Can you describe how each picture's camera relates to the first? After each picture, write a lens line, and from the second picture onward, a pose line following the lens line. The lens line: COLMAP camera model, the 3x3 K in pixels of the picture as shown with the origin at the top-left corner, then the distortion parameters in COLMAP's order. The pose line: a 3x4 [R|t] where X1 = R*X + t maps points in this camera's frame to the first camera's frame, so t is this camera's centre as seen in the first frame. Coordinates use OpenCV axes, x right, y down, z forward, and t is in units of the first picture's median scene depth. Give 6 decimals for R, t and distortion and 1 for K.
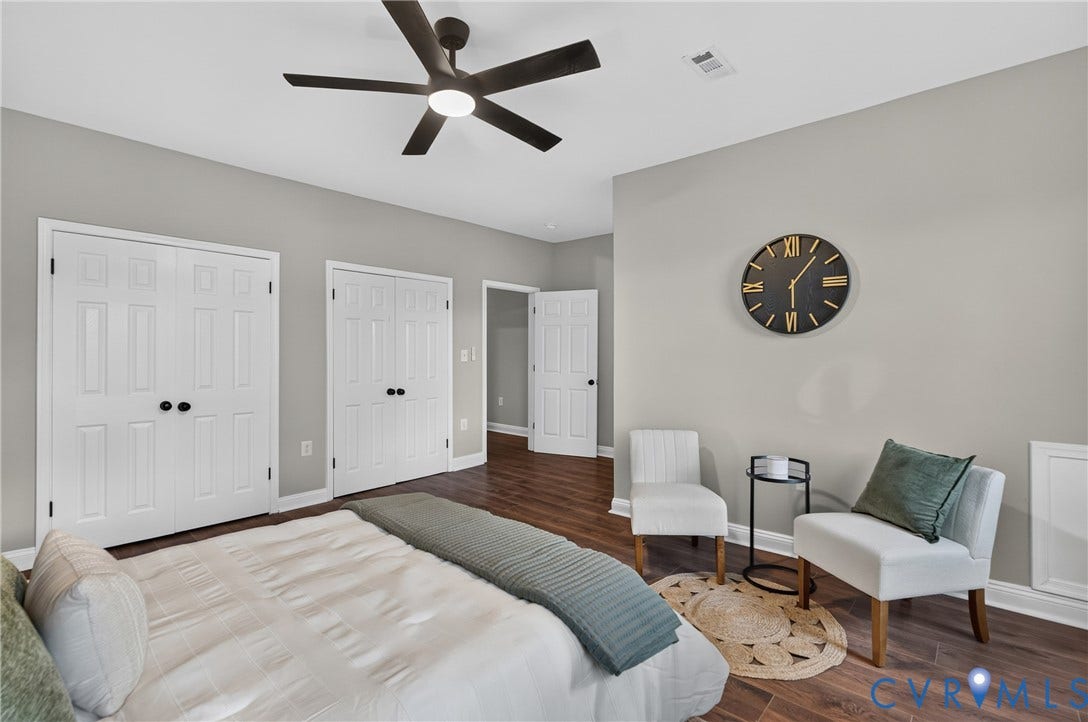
lens RADIAL K [[514.6, 0, 545.9], [0, 514.6, 354.8], [0, 0, 1]] dist [-0.005186, -0.000352]
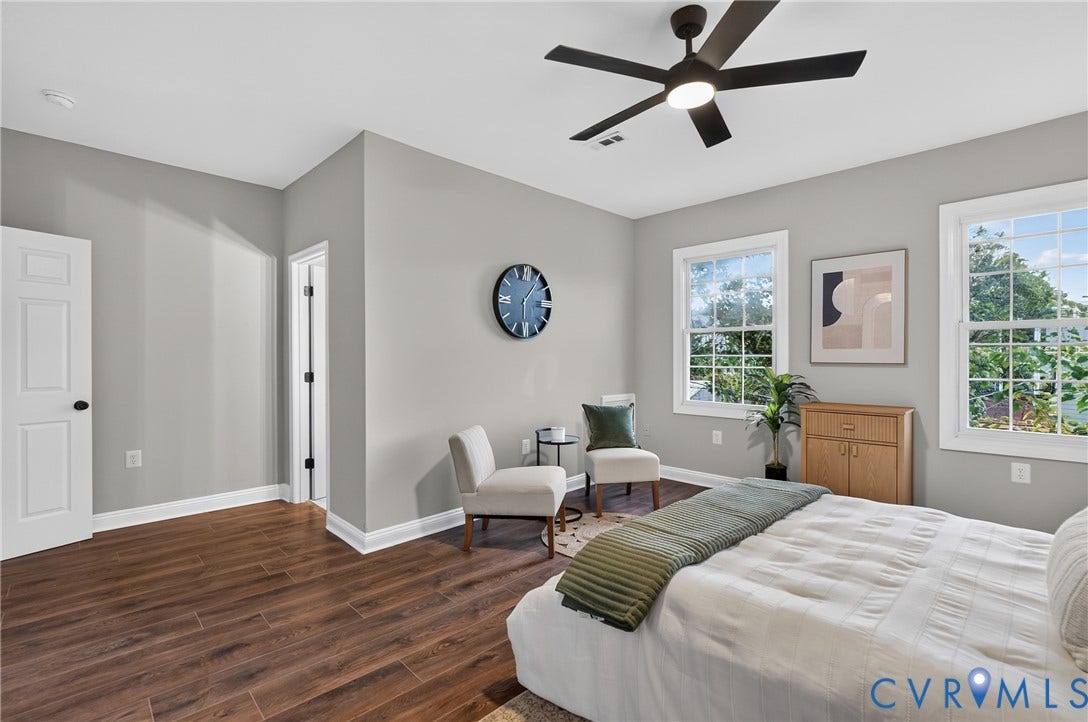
lens RADIAL K [[514.6, 0, 545.9], [0, 514.6, 354.8], [0, 0, 1]] dist [-0.005186, -0.000352]
pose [[0.021444, 0.002805, 0.999766, -0.823001], [0.005518, 0.999981, -0.002924, 0.005909], [-0.999755, 0.005579, 0.021428, 0.877932]]
